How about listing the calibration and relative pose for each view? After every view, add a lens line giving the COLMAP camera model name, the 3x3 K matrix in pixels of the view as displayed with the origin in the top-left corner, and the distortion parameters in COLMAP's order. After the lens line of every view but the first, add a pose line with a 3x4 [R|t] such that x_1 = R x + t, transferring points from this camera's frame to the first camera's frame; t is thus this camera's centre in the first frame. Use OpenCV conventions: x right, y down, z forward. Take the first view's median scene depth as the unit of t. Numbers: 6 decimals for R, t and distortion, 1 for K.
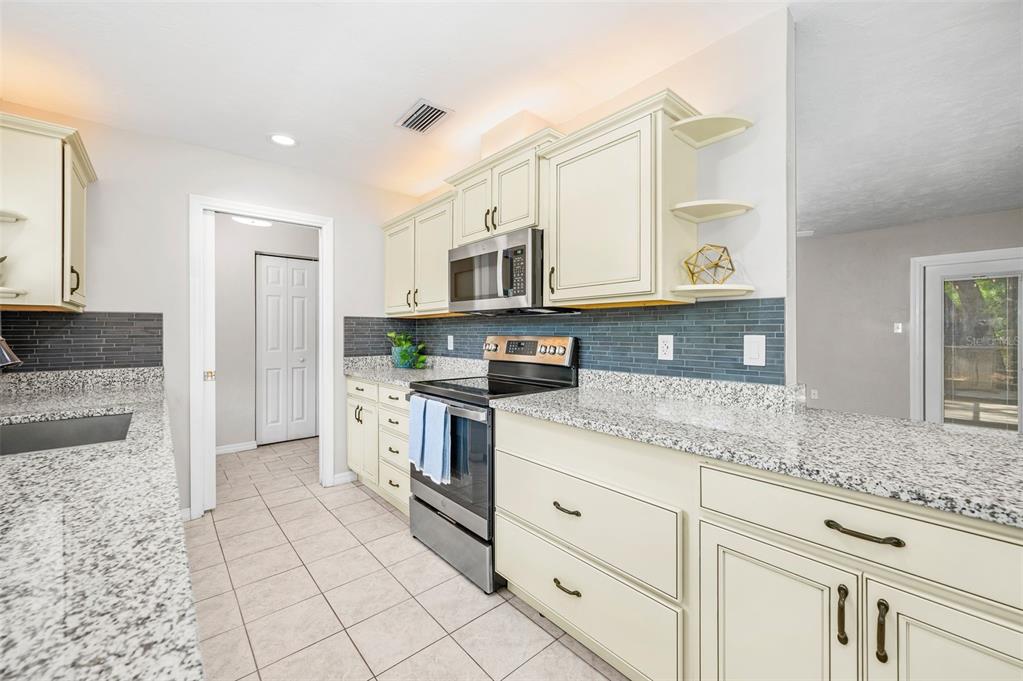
lens RADIAL K [[408.7, 0, 513.3], [0, 408.7, 333.9], [0, 0, 1]] dist [-0.001823, -0.000308]
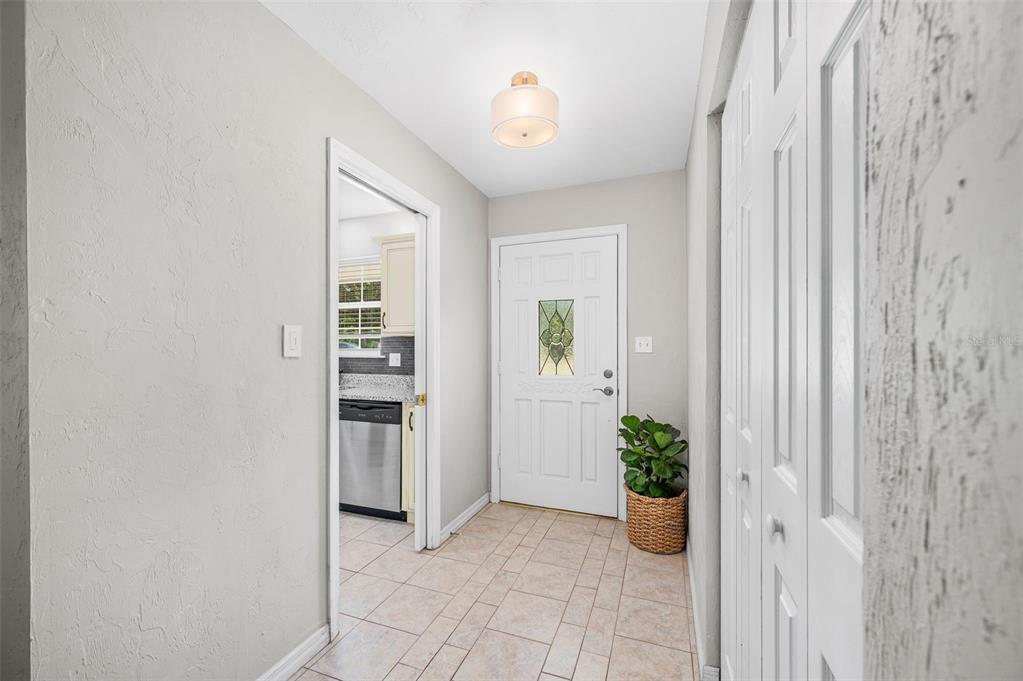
lens RADIAL K [[406.3, 0, 512.9], [0, 406.3, 341.4], [0, 0, 1]] dist [-0.001728, -0.000255]
pose [[-0.878361, -0.003952, -0.477982, -0.544366], [0.001579, 0.999936, -0.011169, -0.017645], [0.477995, -0.010565, -0.878299, 2.066822]]
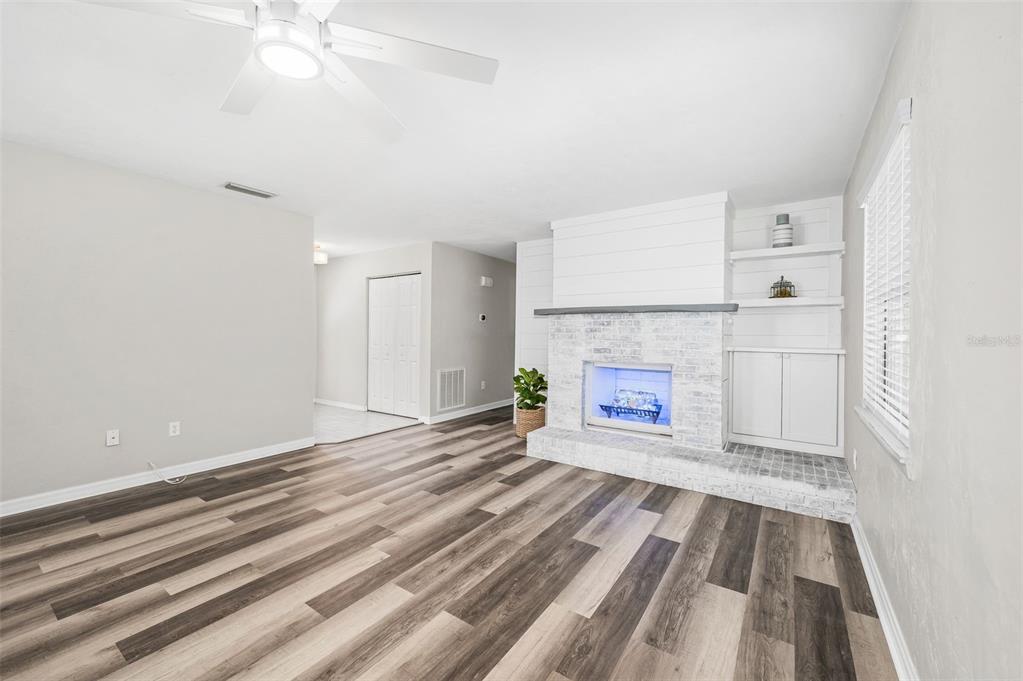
lens RADIAL K [[408.7, 0, 513.3], [0, 408.7, 333.9], [0, 0, 1]] dist [-0.001823, -0.000308]
pose [[0.250501, 0.003016, -0.968112, 1.554290], [-0.010714, 0.999943, 0.000343, -0.009086], [0.968057, 0.010287, 0.250519, 1.932748]]
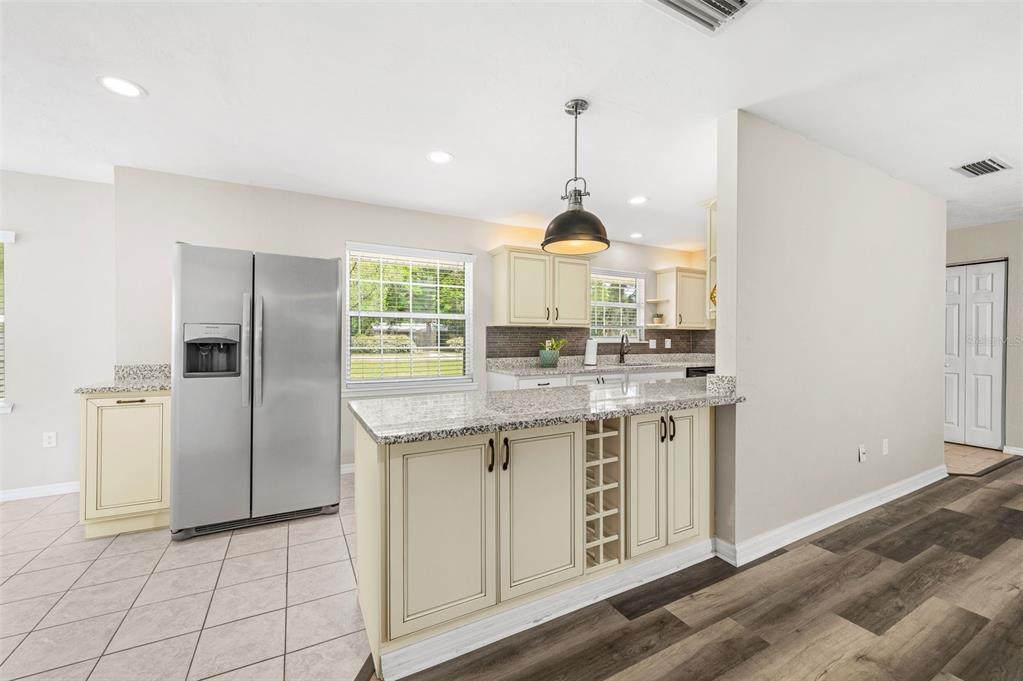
lens RADIAL K [[406.3, 0, 512.9], [0, 406.3, 341.4], [0, 0, 1]] dist [-0.001728, -0.000255]
pose [[-0.217108, 0.012177, -0.976072, 1.391079], [-0.006042, 0.999886, 0.013818, -0.009203], [0.976129, 0.008898, -0.217010, 0.362145]]
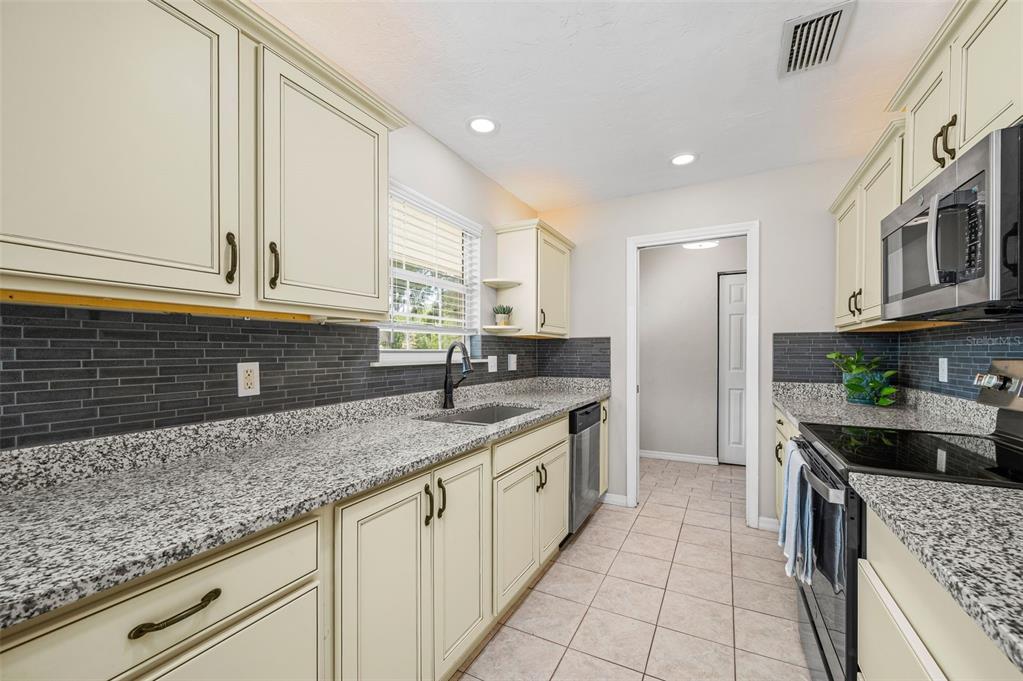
lens RADIAL K [[406.9, 0, 513.6], [0, 406.9, 354.2], [0, 0, 1]] dist [-0.000283, 0.000137]
pose [[0.364249, 0.007786, -0.931269, 0.220886], [-0.003263, 0.999970, 0.007084, -0.004999], [0.931296, 0.000459, 0.364264, 0.257125]]
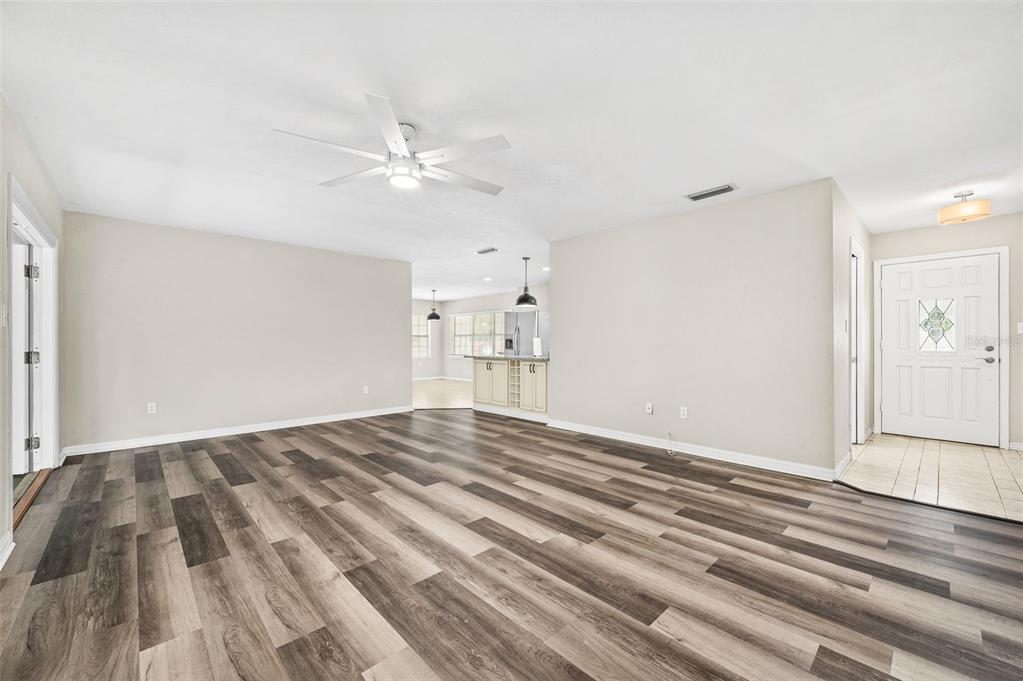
lens RADIAL K [[406.3, 0, 512.9], [0, 406.3, 341.4], [0, 0, 1]] dist [-0.001728, -0.000255]
pose [[-0.999358, 0.002463, -0.035732, 0.716299], [0.002538, 0.999995, -0.002046, 0.031064], [0.035727, -0.002135, -0.999359, 2.803744]]
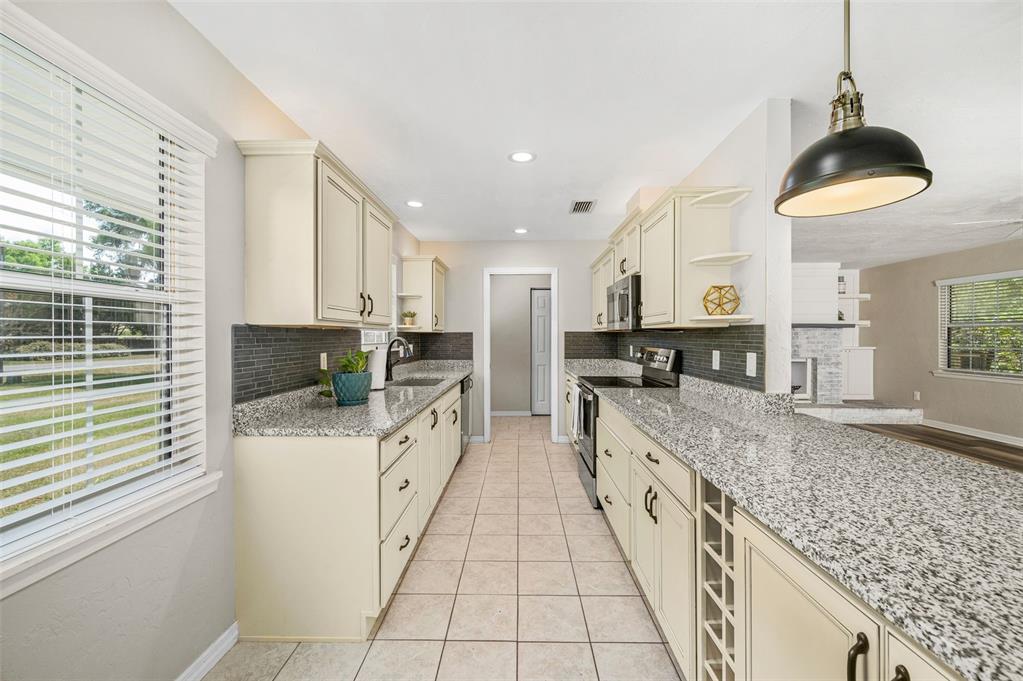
lens RADIAL K [[406.3, 0, 512.9], [0, 406.3, 341.4], [0, 0, 1]] dist [-0.001728, -0.000255]
pose [[0.743082, 0.008787, -0.669143, 0.570569], [-0.002654, 0.999945, 0.010183, -0.028408], [0.669195, -0.005791, 0.743064, -0.301414]]
